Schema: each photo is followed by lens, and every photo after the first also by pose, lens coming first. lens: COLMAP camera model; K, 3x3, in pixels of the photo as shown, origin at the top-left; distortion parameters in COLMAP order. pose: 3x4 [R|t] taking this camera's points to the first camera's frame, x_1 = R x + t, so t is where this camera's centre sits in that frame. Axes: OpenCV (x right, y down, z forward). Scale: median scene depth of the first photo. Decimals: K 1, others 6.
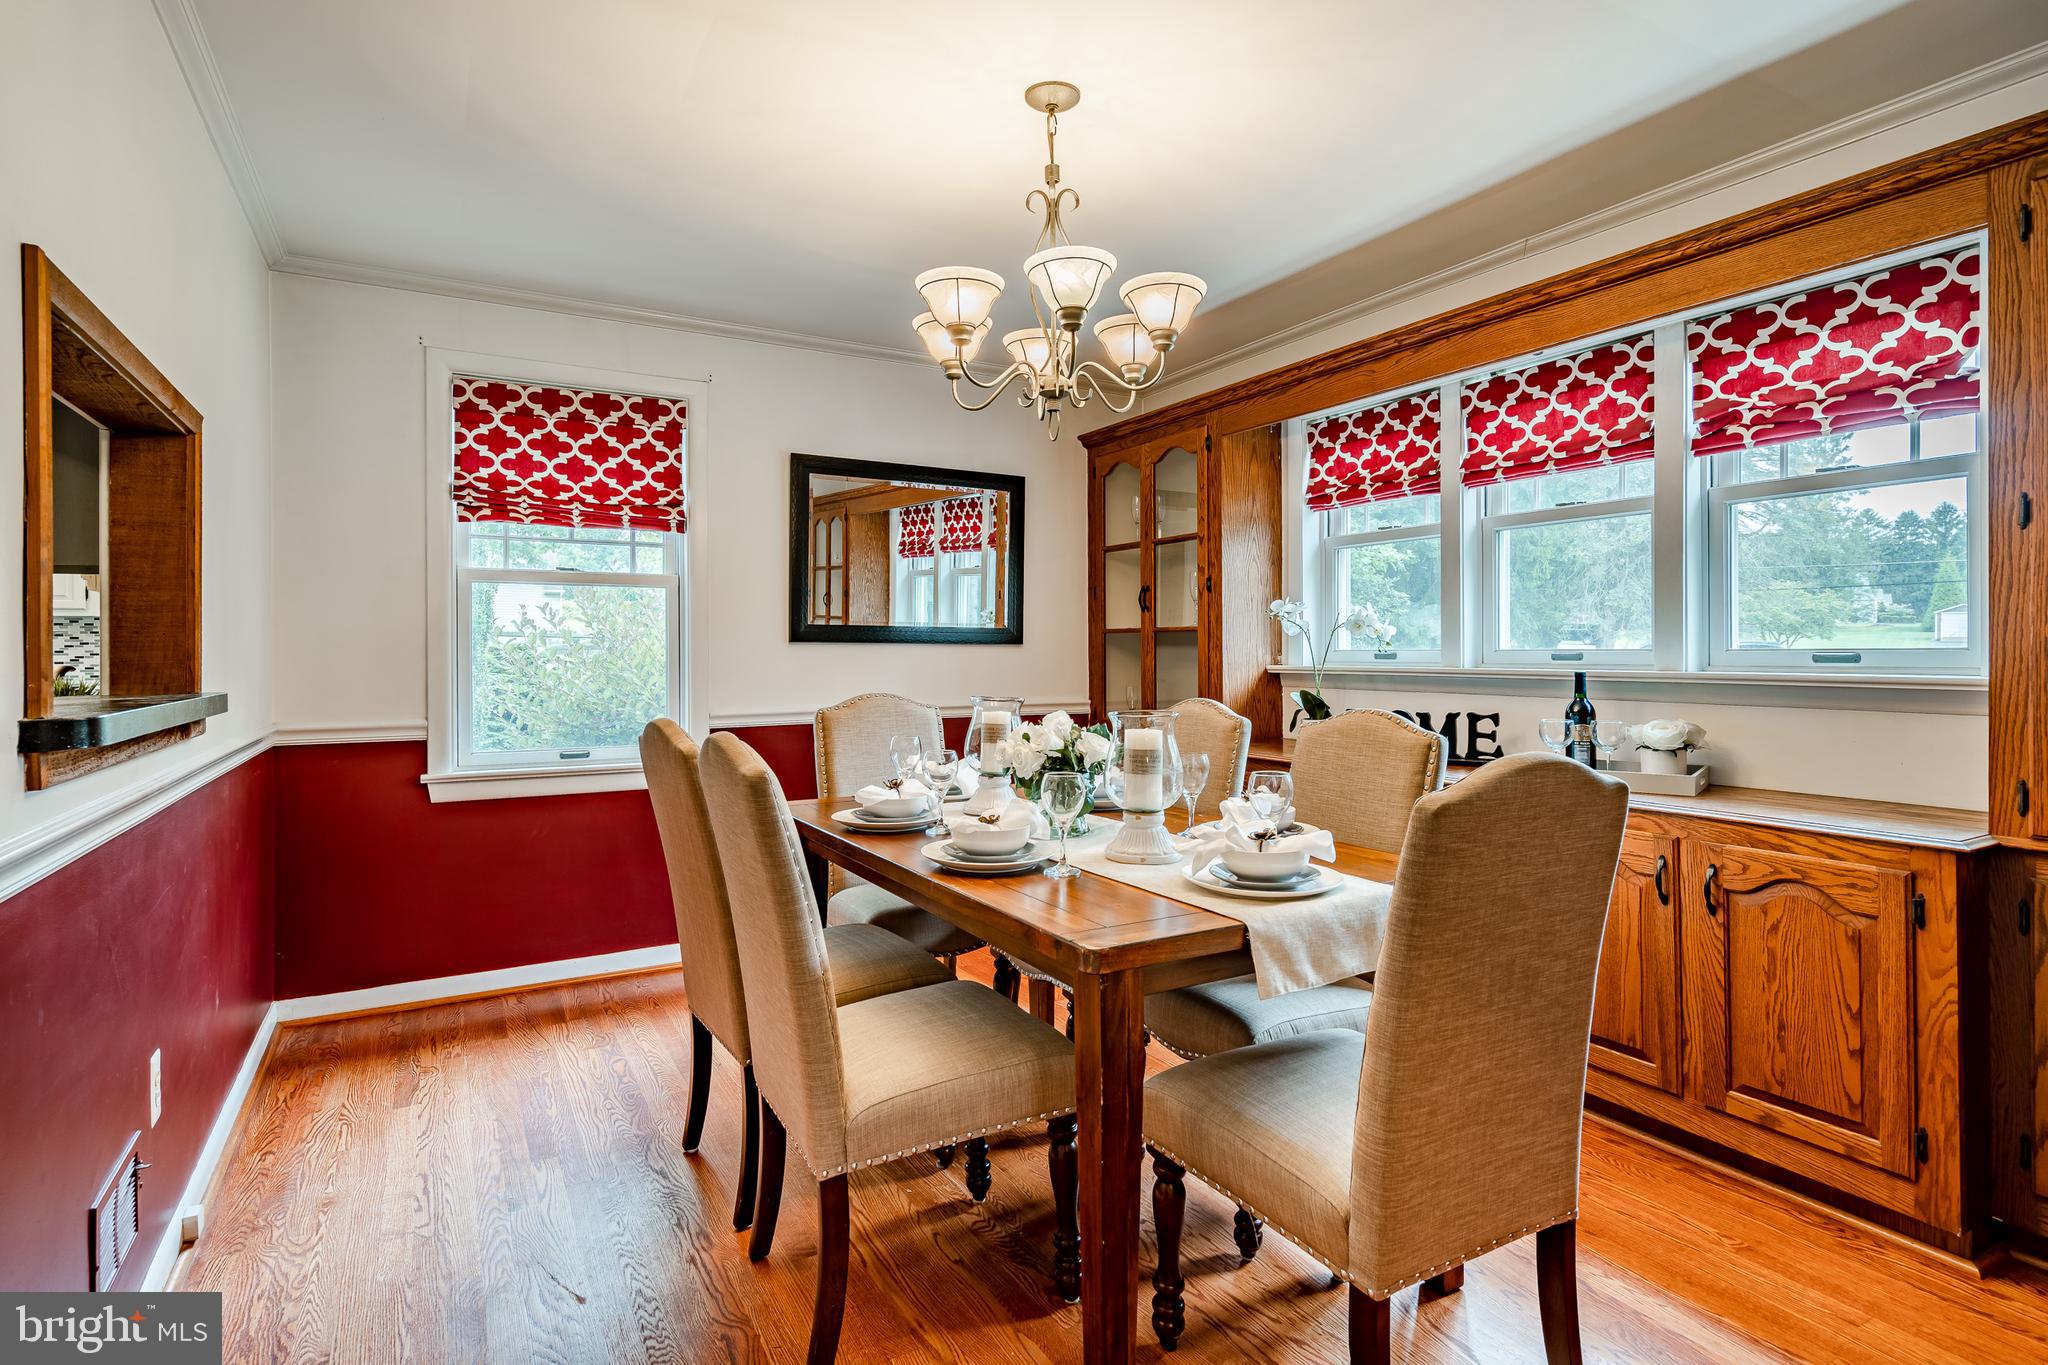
lens RADIAL K [[1068.6, 0, 1010.9], [0, 1068.6, 661.7], [0, 0, 1]] dist [0.002994, 0.001628]
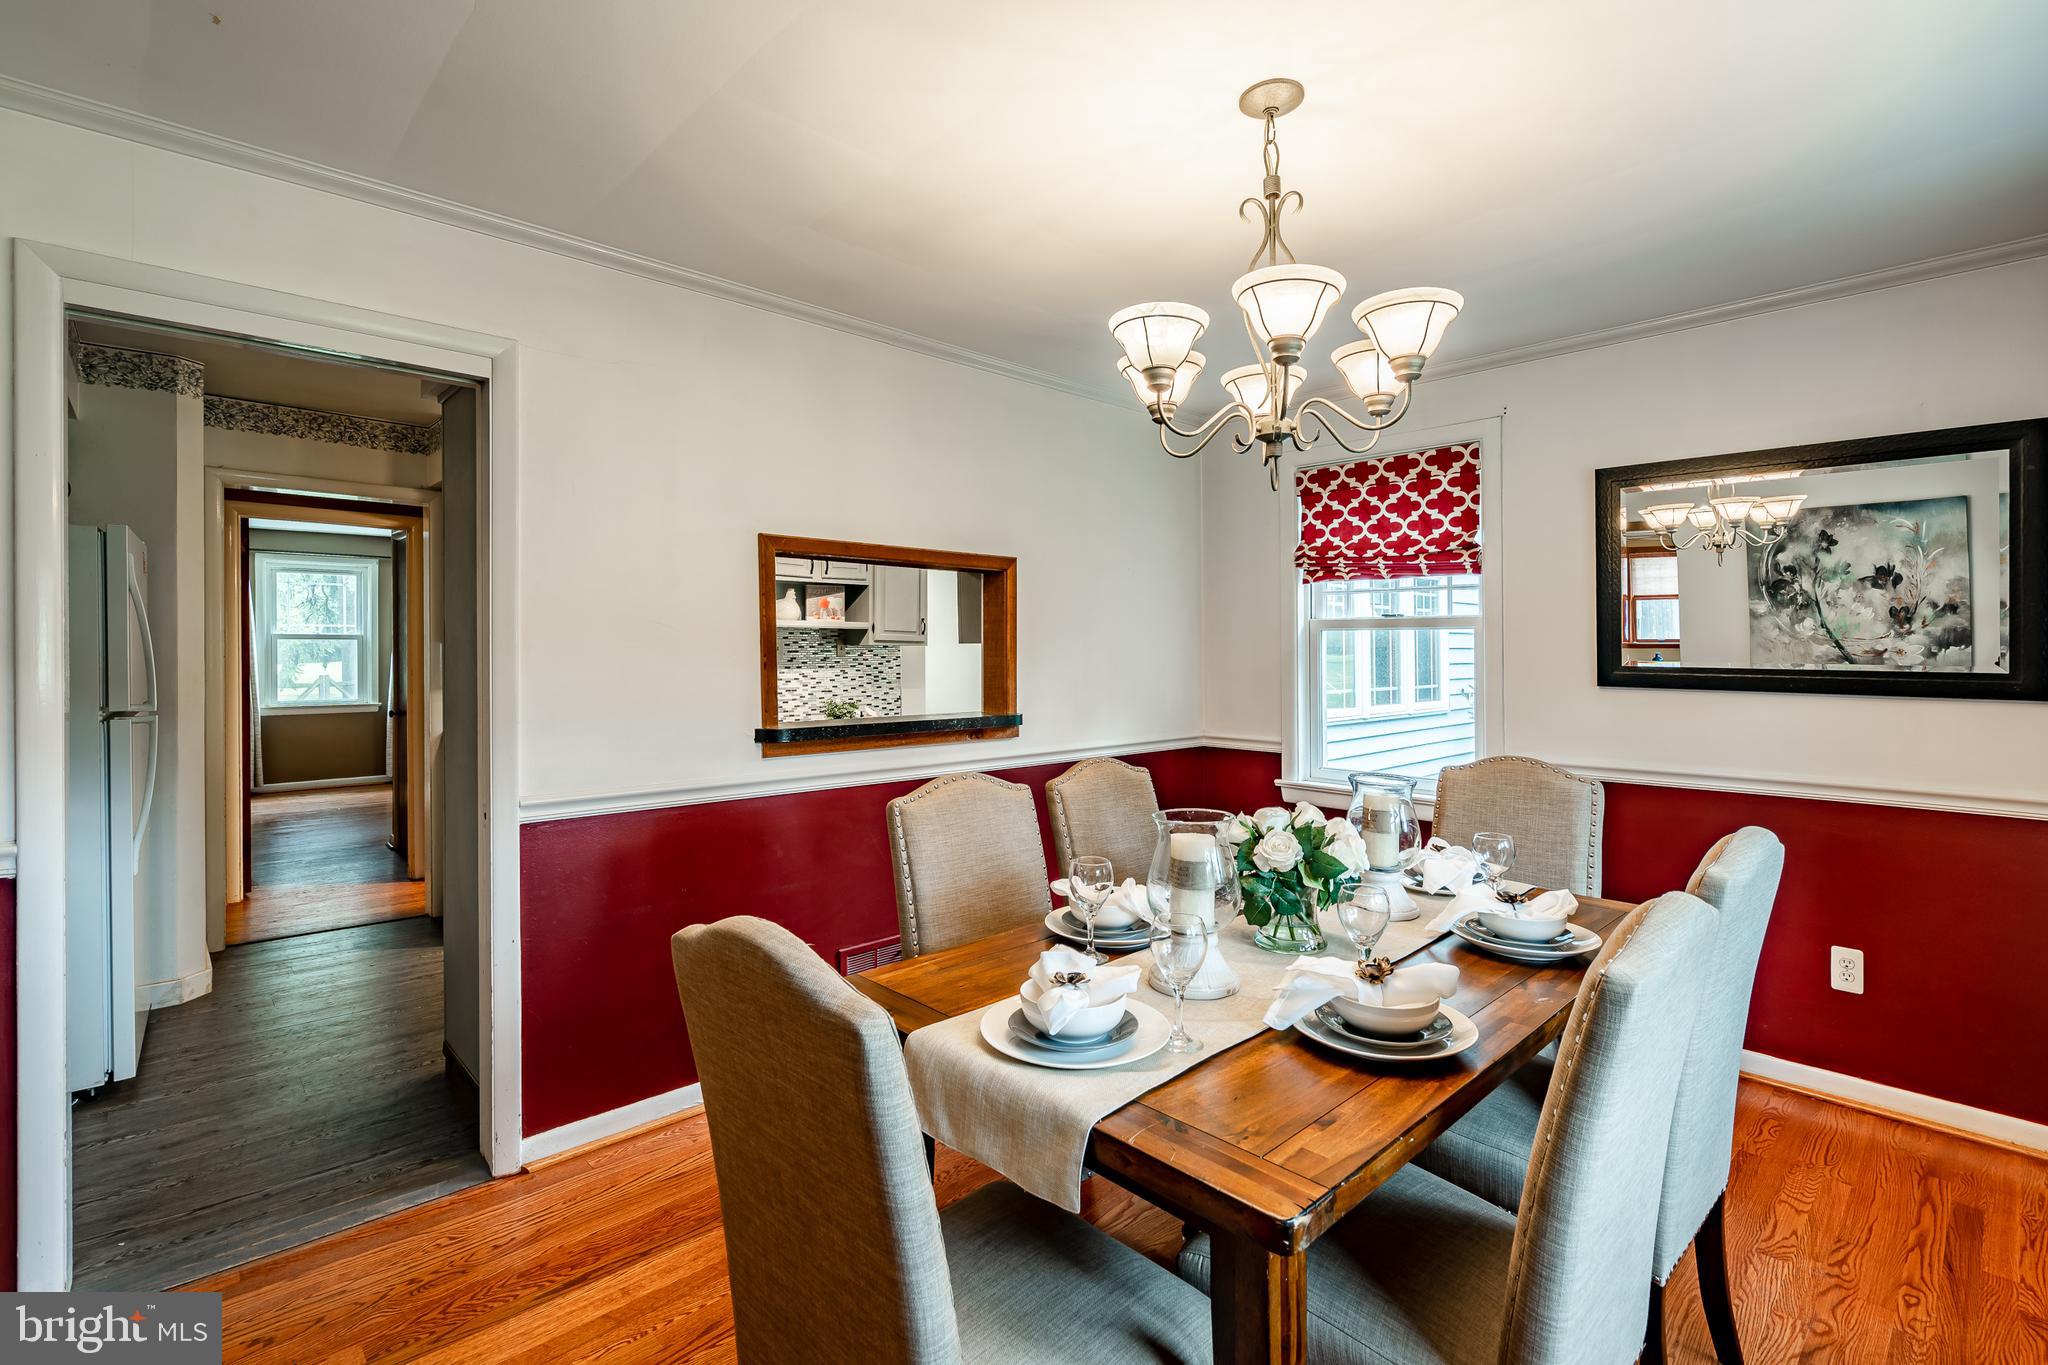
lens RADIAL K [[925.9, 0, 1020.0], [0, 925.9, 668.2], [0, 0, 1]] dist [-0.000799, 0.000119]
pose [[0.257220, 0.019128, -0.966164, 0.443601], [-0.009964, 0.999803, 0.017141, -0.045117], [0.966302, 0.005218, 0.257360, 0.382928]]
